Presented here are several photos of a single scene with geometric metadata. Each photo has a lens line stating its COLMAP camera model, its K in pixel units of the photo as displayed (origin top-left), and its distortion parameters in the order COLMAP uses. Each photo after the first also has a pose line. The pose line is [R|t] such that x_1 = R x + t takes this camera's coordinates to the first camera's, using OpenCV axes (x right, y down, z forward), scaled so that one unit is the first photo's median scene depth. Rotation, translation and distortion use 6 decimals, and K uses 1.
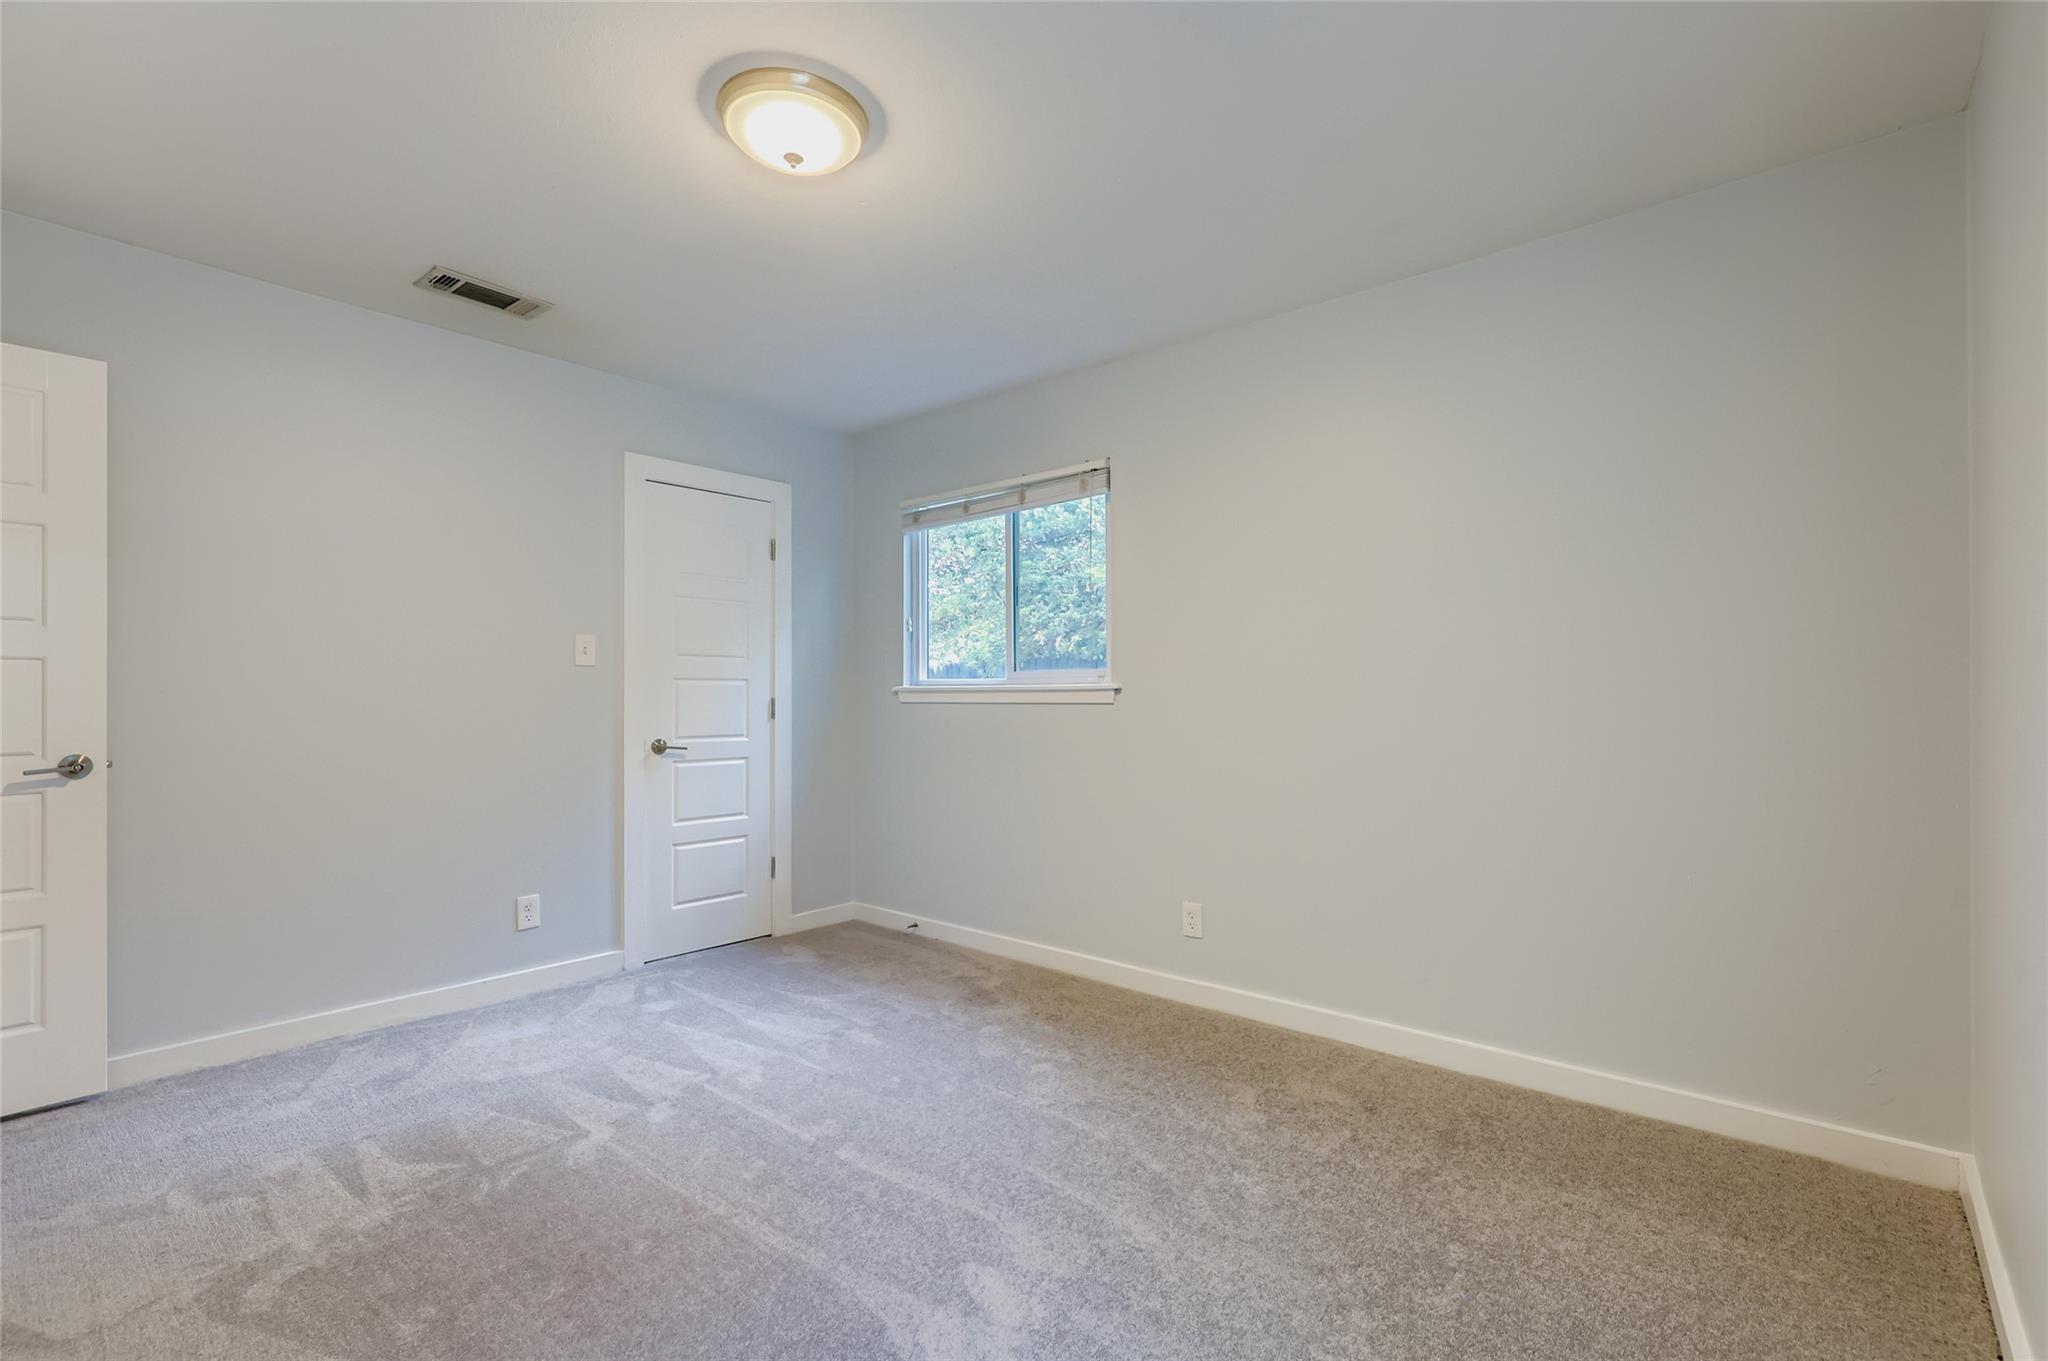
lens RADIAL K [[921.9, 0, 1015.5], [0, 921.9, 694.1], [0, 0, 1]] dist [0.003451, 0.000066]
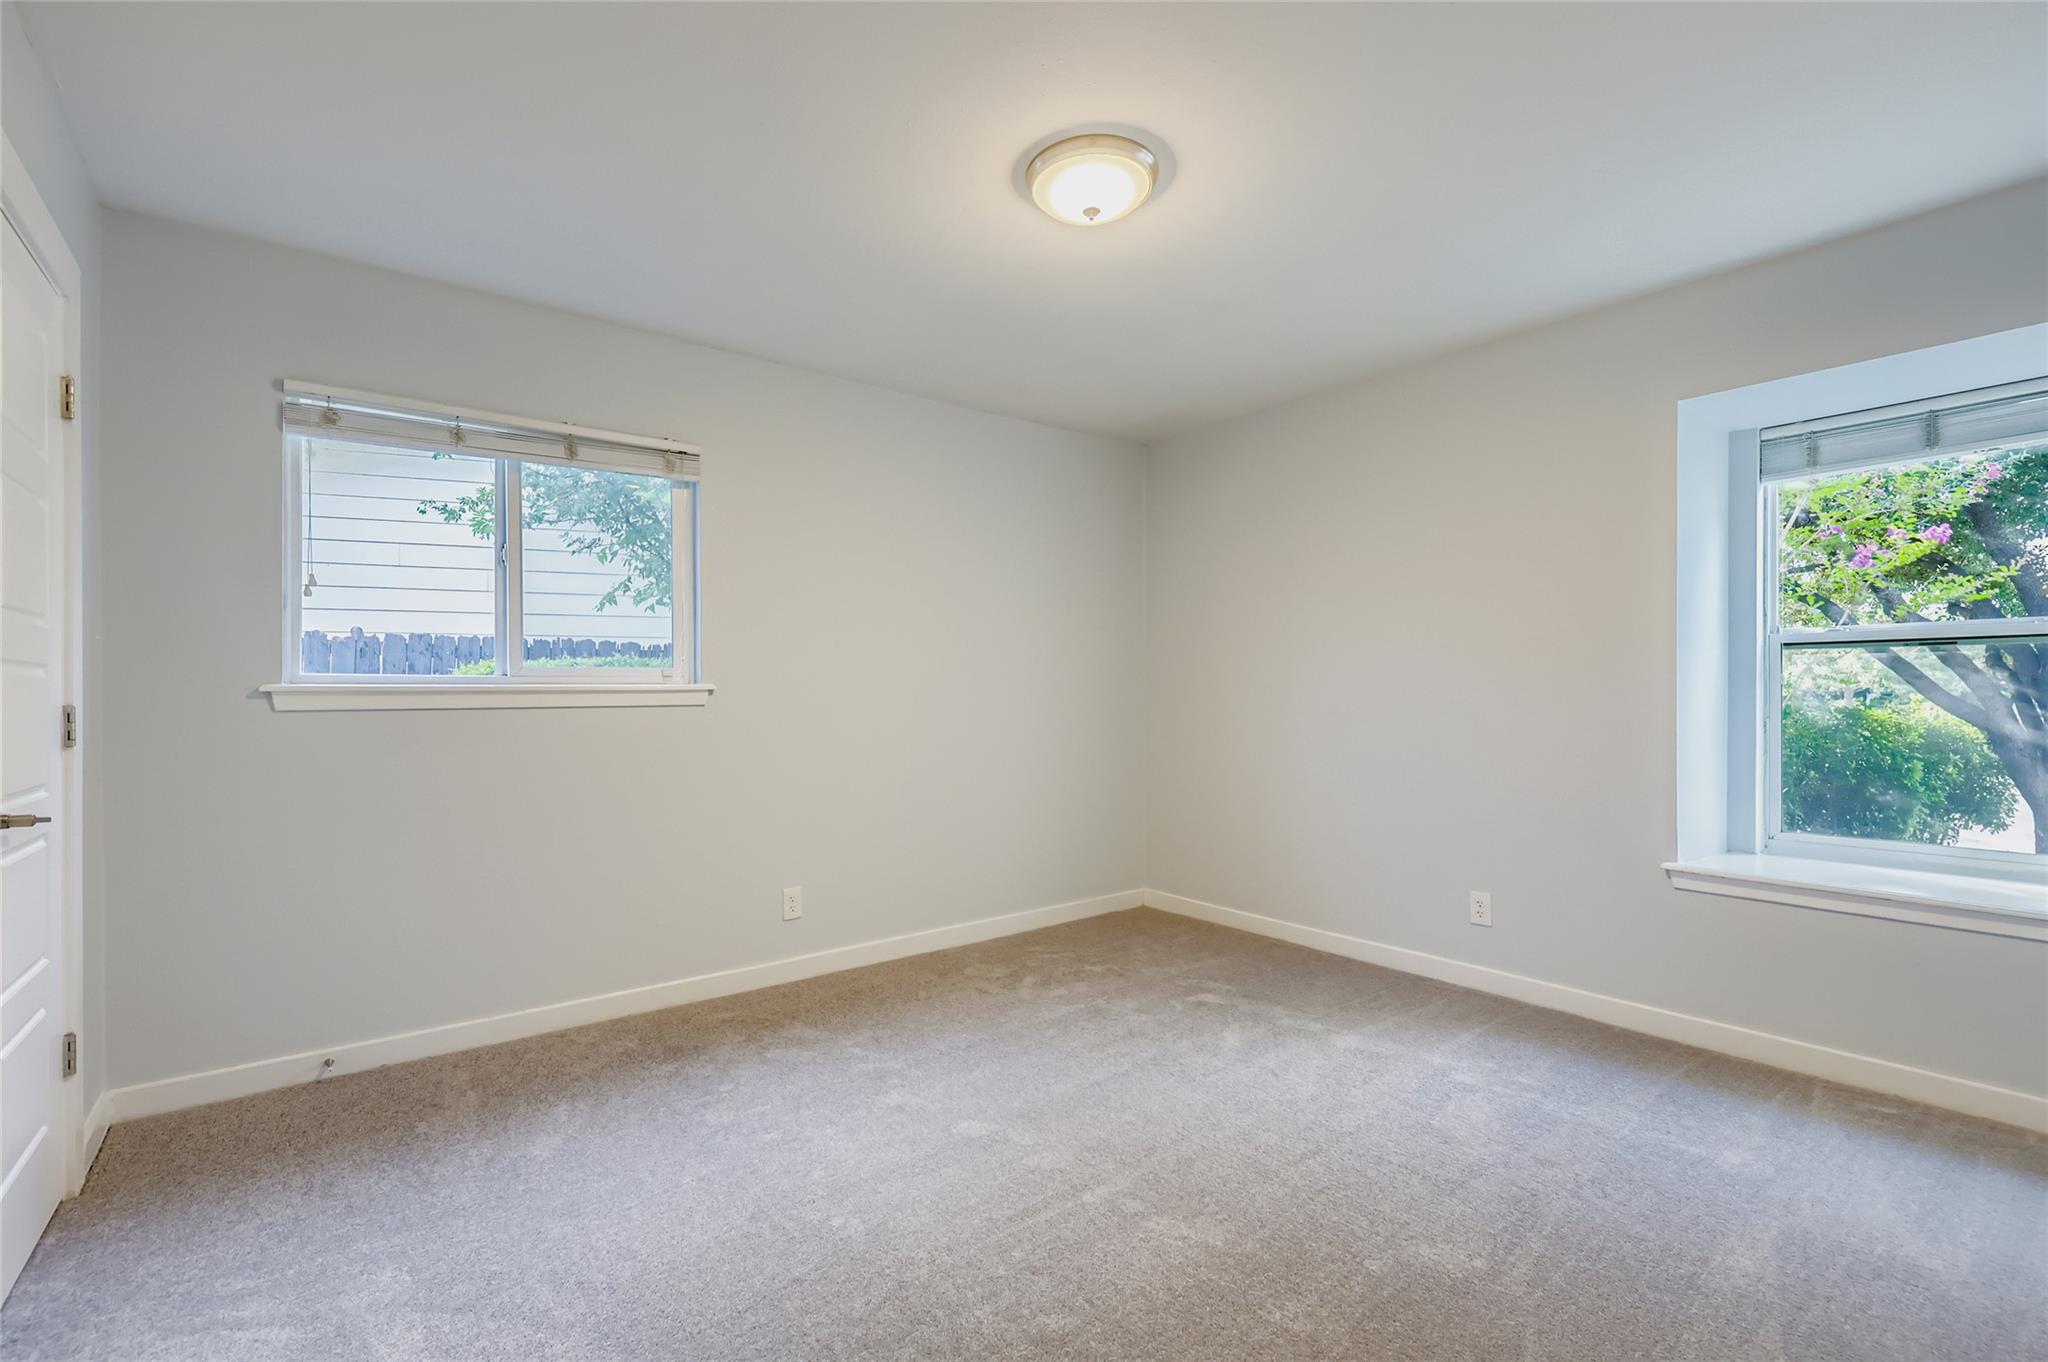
lens RADIAL K [[921.9, 0, 1015.5], [0, 921.9, 694.6], [0, 0, 1]] dist [0.003451, 0.000066]
pose [[0.198229, -0.003044, 0.980151, -0.736895], [0.001889, 0.999995, 0.002723, -0.002648], [-0.980154, 0.001312, 0.198233, 0.477132]]
